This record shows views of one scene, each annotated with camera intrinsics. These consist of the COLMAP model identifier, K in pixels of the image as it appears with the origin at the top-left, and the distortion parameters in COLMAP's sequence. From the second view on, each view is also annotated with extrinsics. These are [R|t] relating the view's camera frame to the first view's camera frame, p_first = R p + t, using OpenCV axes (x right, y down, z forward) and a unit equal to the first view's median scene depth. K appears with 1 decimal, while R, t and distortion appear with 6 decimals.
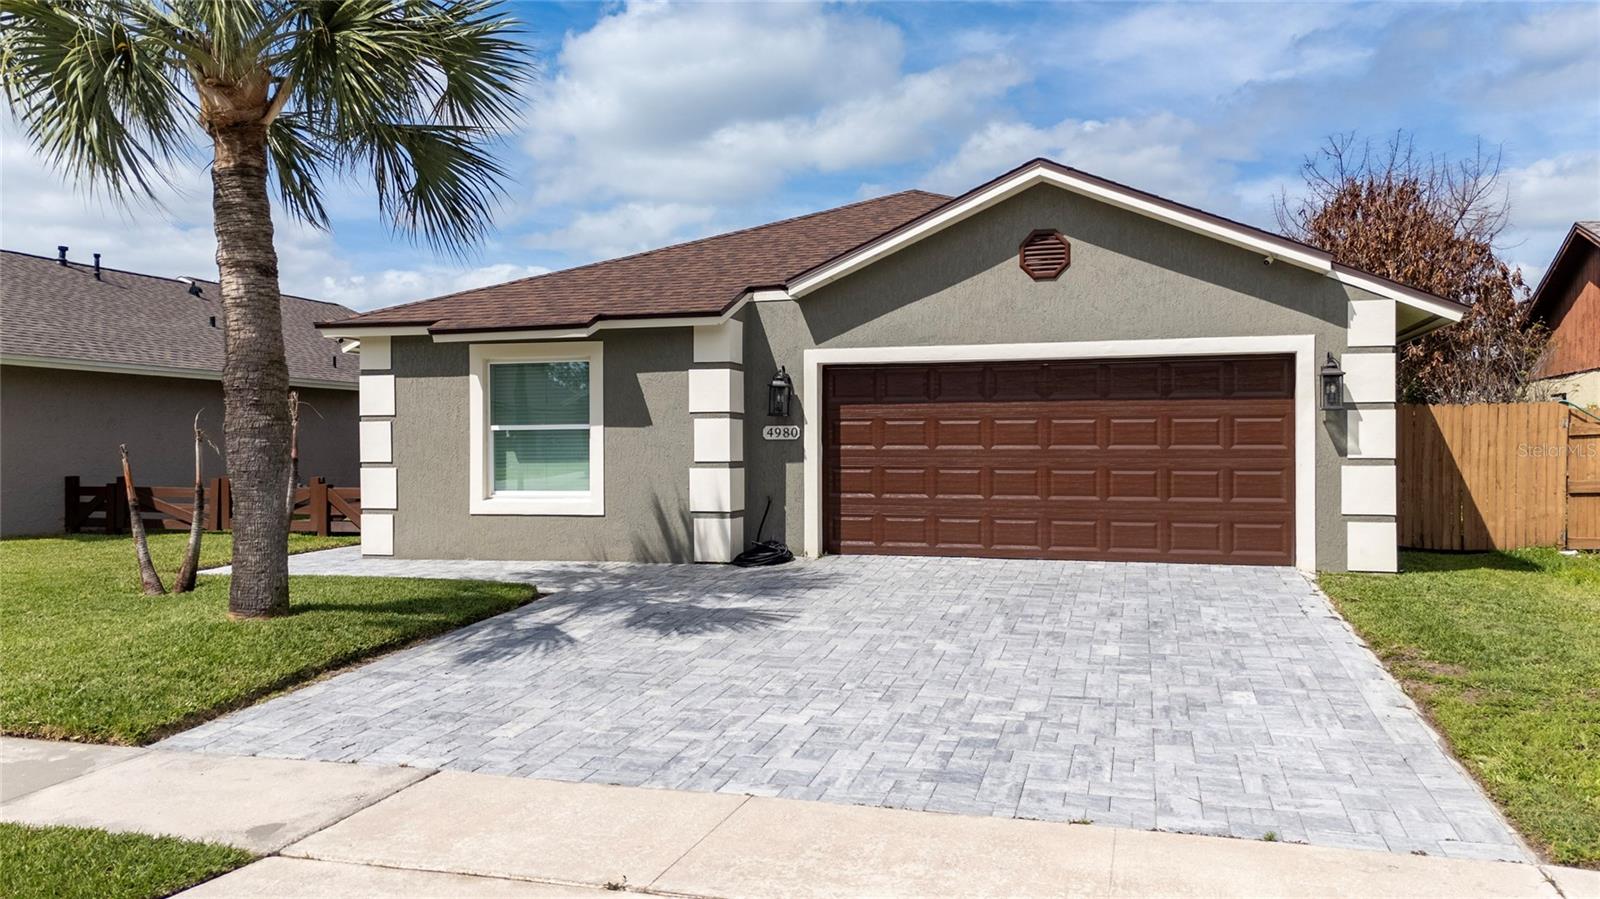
lens RADIAL K [[1171.3, 0, 793.6], [0, 1171.3, 451.6], [0, 0, 1]] dist [0.064642, -0.055550]
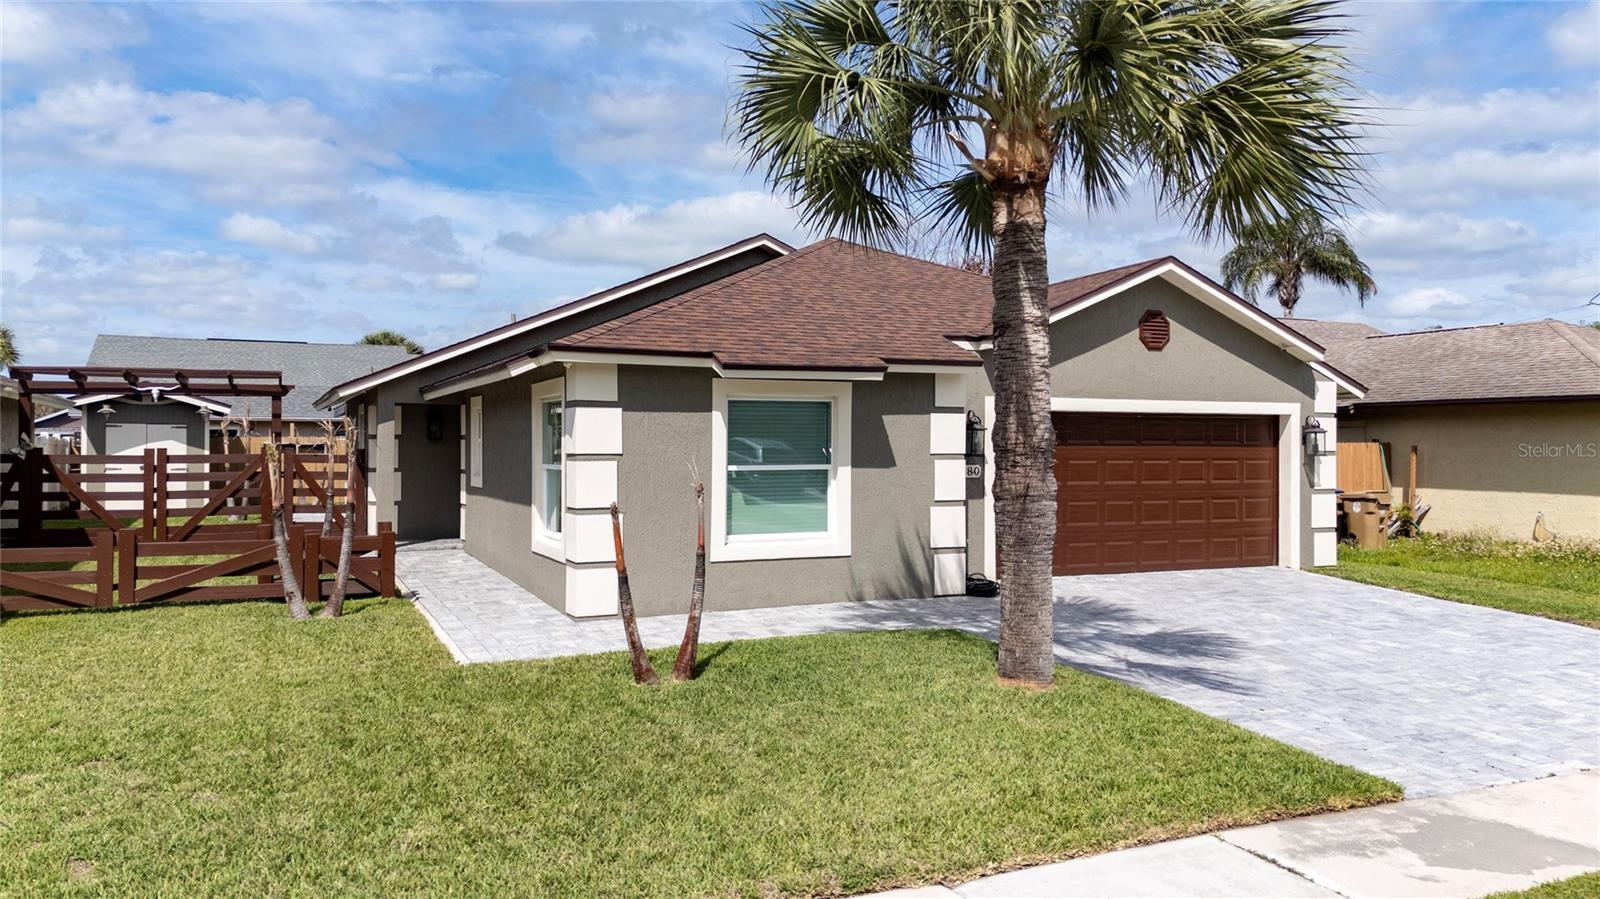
lens RADIAL K [[1171.3, 0, 772.4], [0, 1171.3, 448.9], [0, 0, 1]] dist [0.064642, -0.055550]
pose [[0.770022, 0.002626, 0.638012, -0.906798], [-0.001673, 0.999996, -0.002096, -0.036932], [-0.638015, 0.000547, 0.770024, 0.286913]]
